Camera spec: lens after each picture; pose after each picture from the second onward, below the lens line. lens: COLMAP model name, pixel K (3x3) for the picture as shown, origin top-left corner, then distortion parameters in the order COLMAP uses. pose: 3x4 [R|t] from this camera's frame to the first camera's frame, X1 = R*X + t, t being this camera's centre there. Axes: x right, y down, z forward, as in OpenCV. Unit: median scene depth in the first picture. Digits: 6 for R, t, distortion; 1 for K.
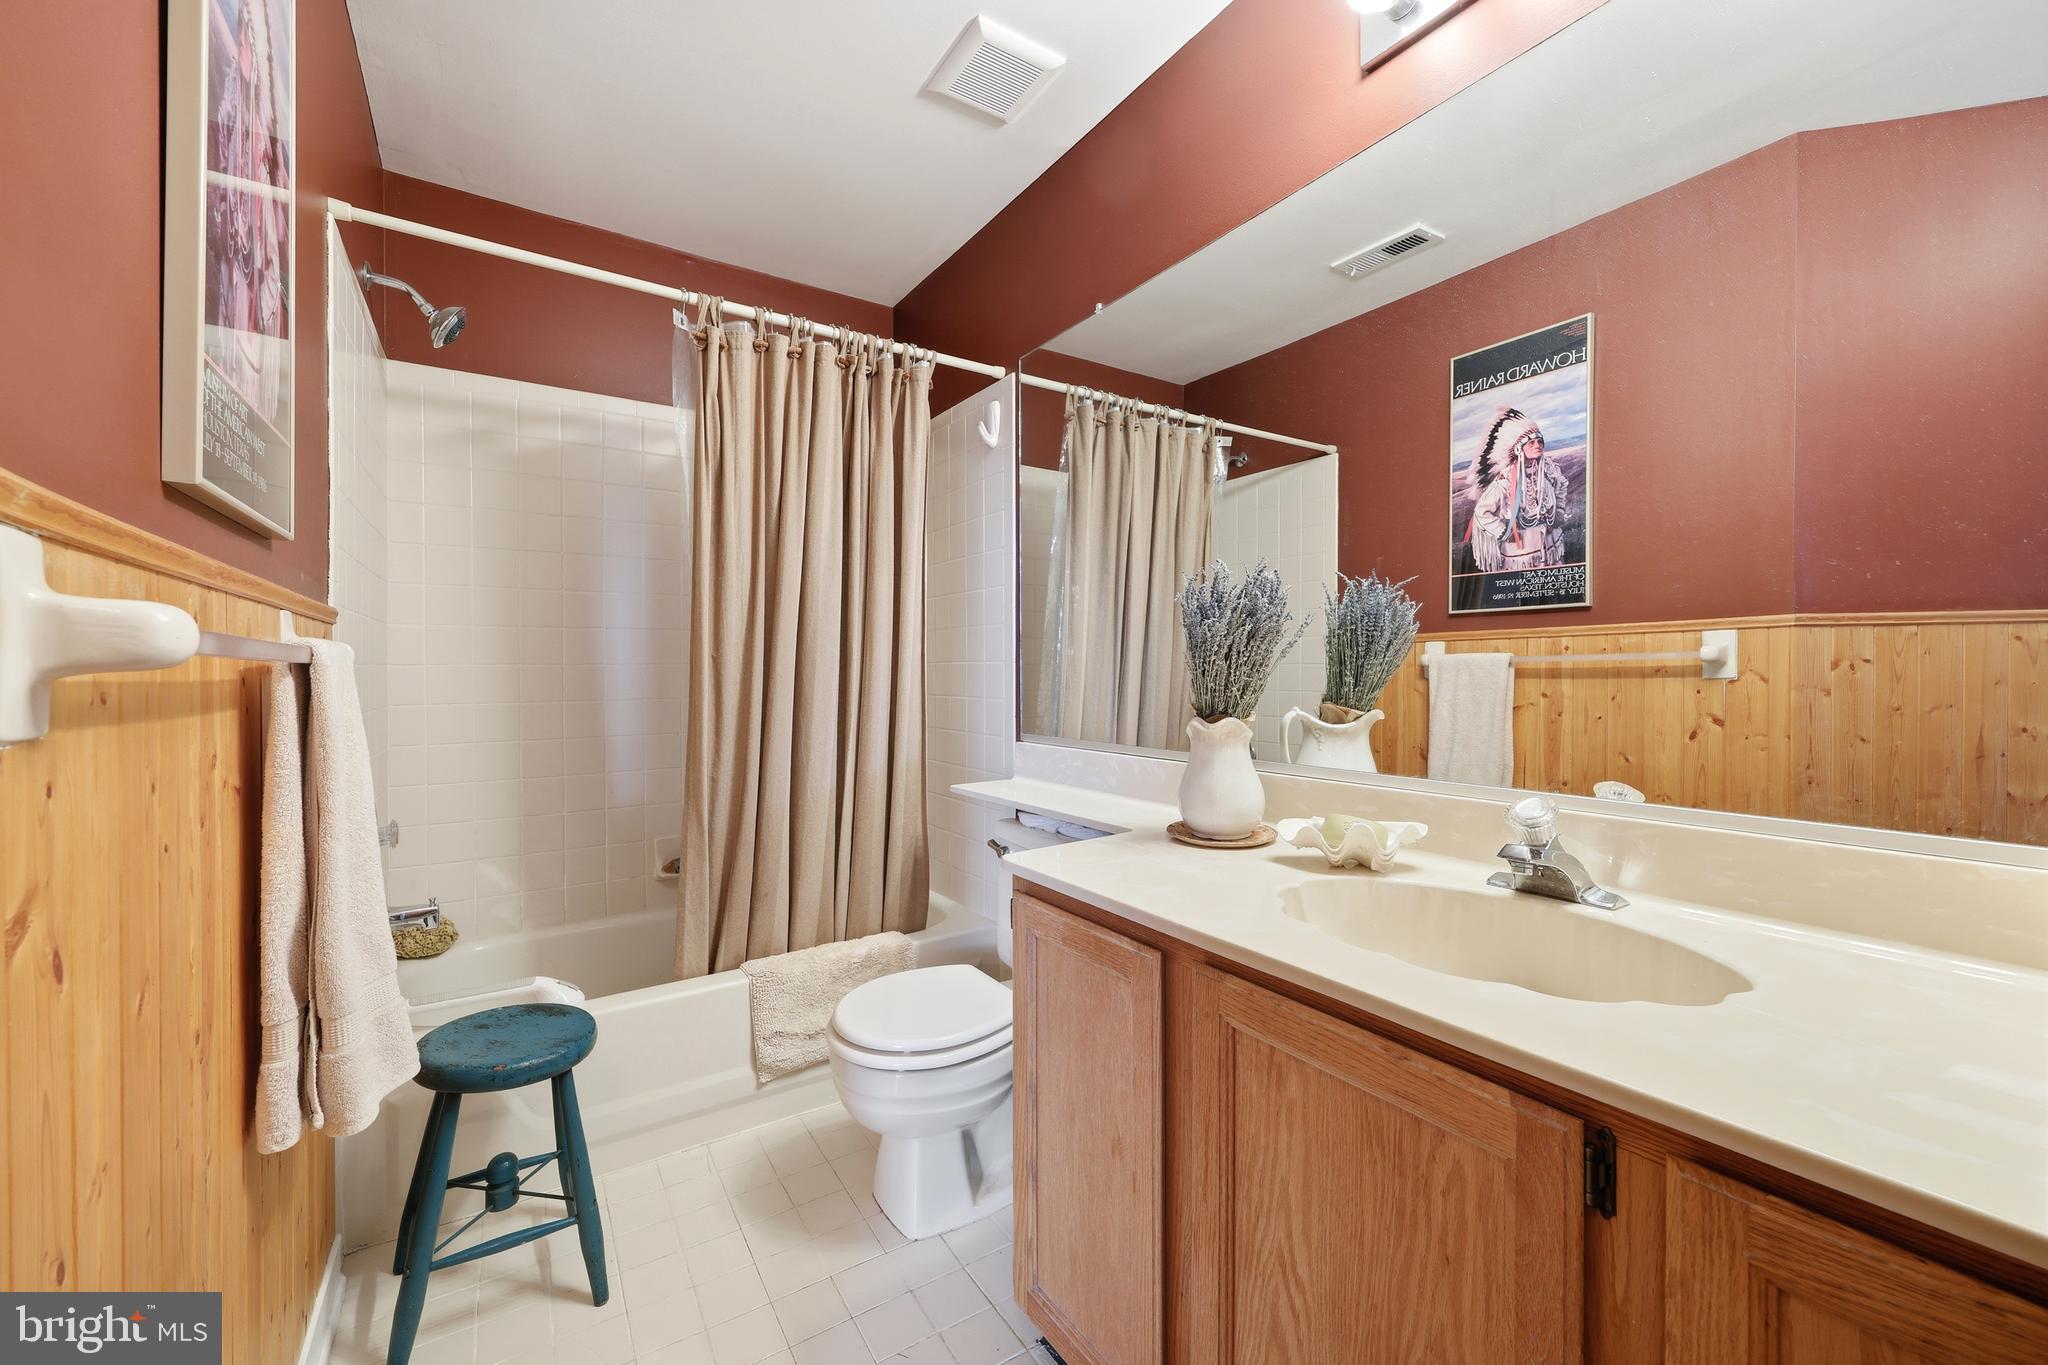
lens RADIAL K [[800.2, 0, 1022.8], [0, 800.2, 672.0], [0, 0, 1]] dist [-0.003838, -0.000235]
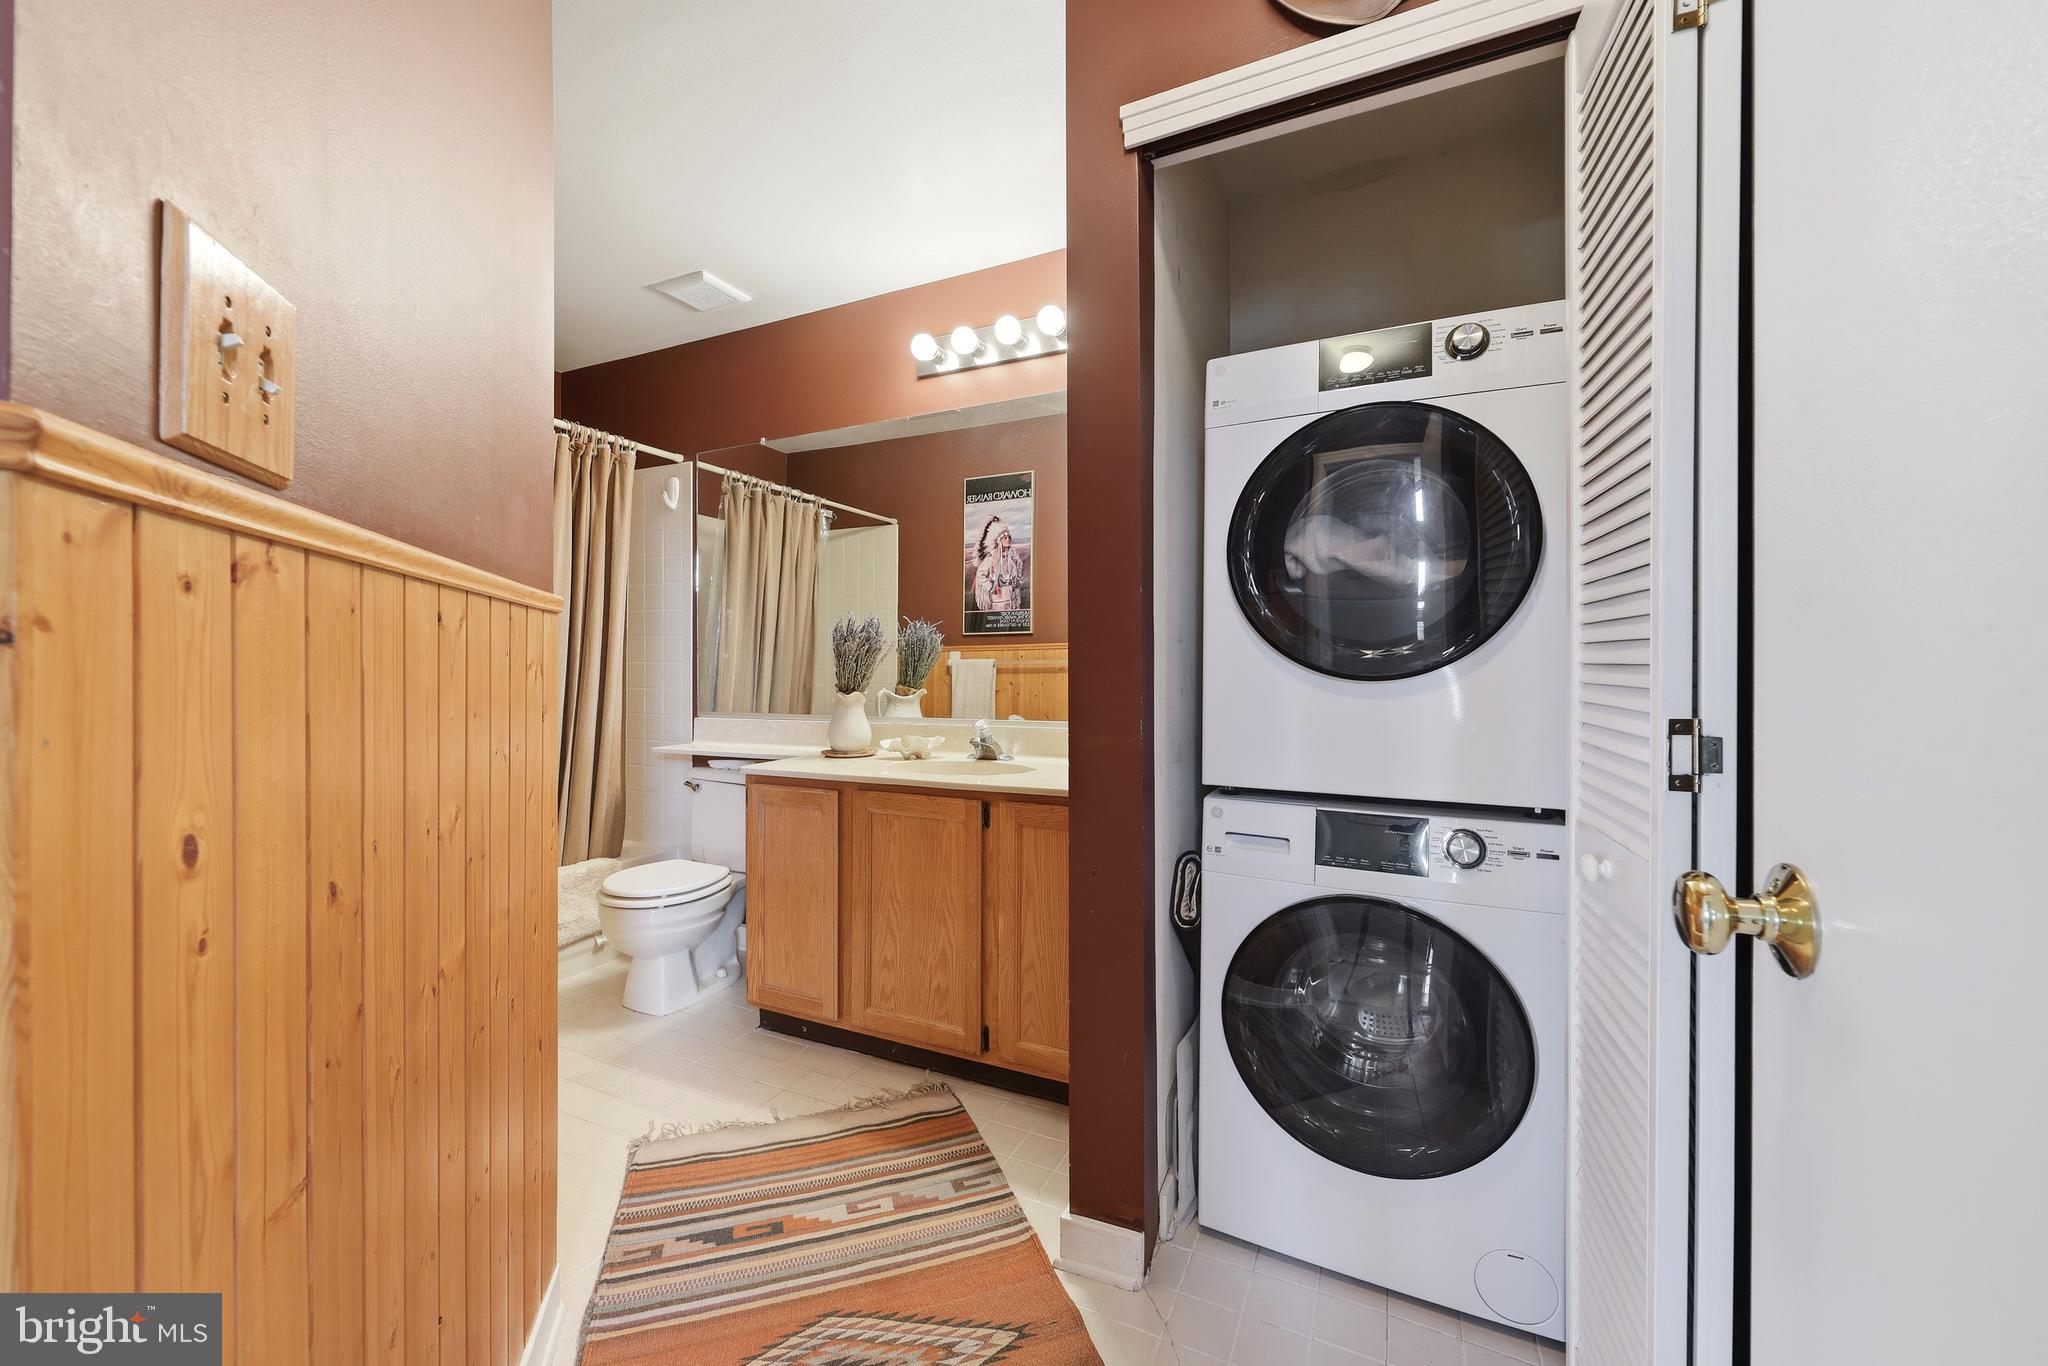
lens RADIAL K [[800.2, 0, 1022.8], [0, 800.2, 672.5], [0, 0, 1]] dist [-0.003838, -0.000235]
pose [[0.854643, 0.001822, 0.519213, -0.249333], [-0.002097, 0.999998, -0.000057, 0.005213], [-0.519212, -0.001040, 0.854645, -0.544173]]
